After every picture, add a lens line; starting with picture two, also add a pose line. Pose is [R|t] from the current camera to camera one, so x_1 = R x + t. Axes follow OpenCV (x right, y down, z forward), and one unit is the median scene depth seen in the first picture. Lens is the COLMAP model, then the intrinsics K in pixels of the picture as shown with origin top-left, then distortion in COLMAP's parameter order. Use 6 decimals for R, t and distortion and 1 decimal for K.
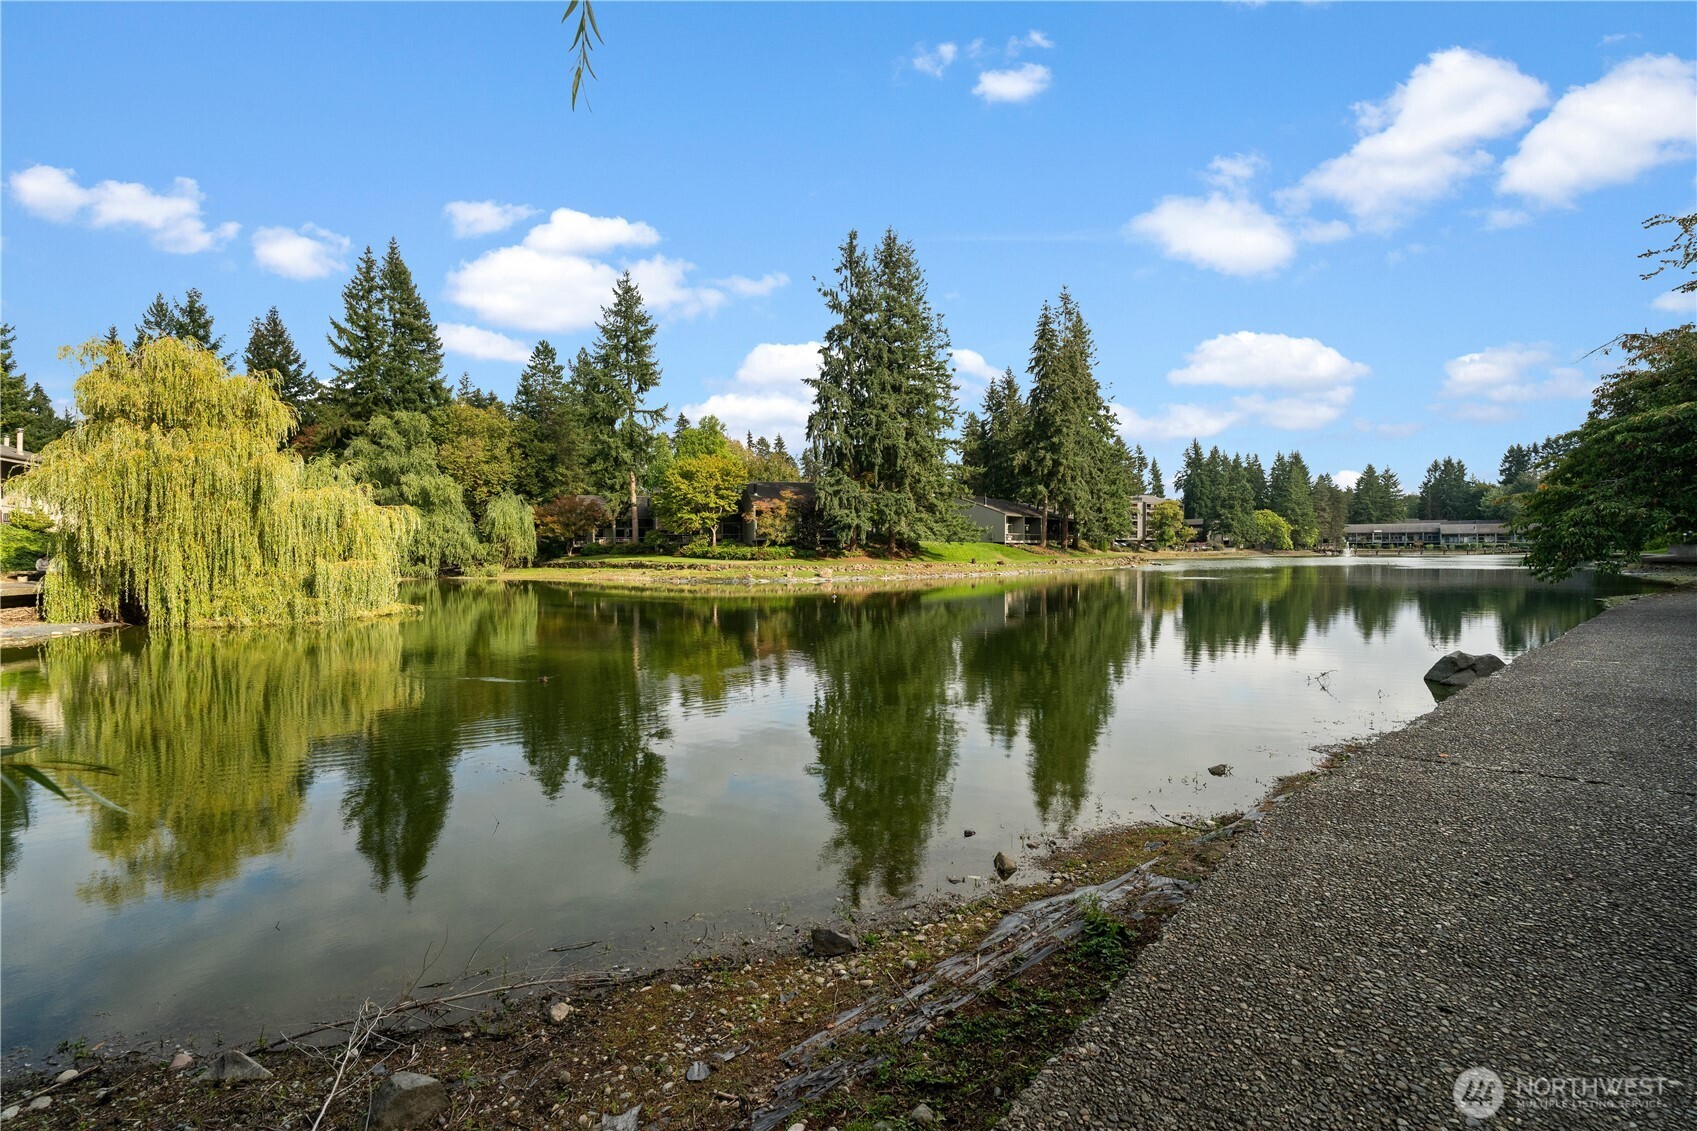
lens RADIAL K [[773.9, 0, 852.3], [0, 773.9, 570.6], [0, 0, 1]] dist [-0.006460, 0.000031]
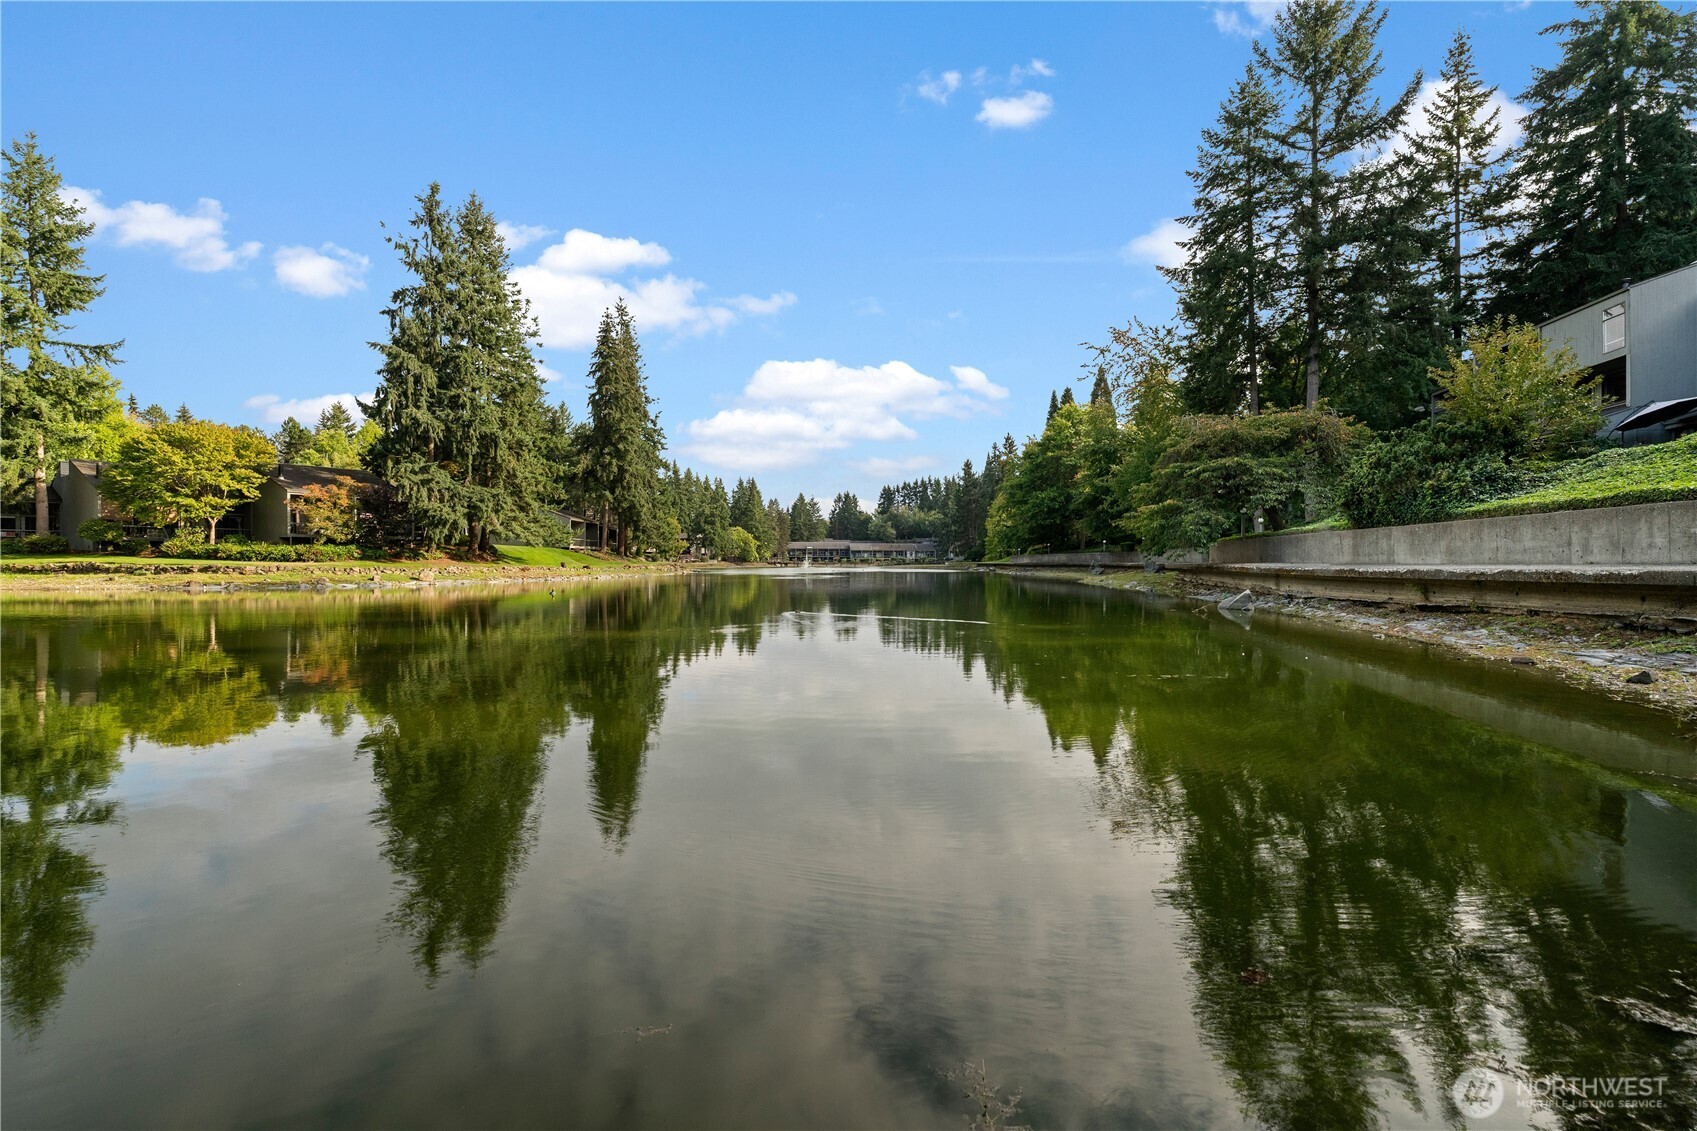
lens RADIAL K [[773.9, 0, 853.9], [0, 773.9, 560.5], [0, 0, 1]] dist [-0.006460, 0.000031]
pose [[0.761904, 0.005424, 0.647667, -0.185491], [0.016853, 0.999460, -0.028195, 0.014926], [-0.647471, 0.032397, 0.761402, 0.046769]]
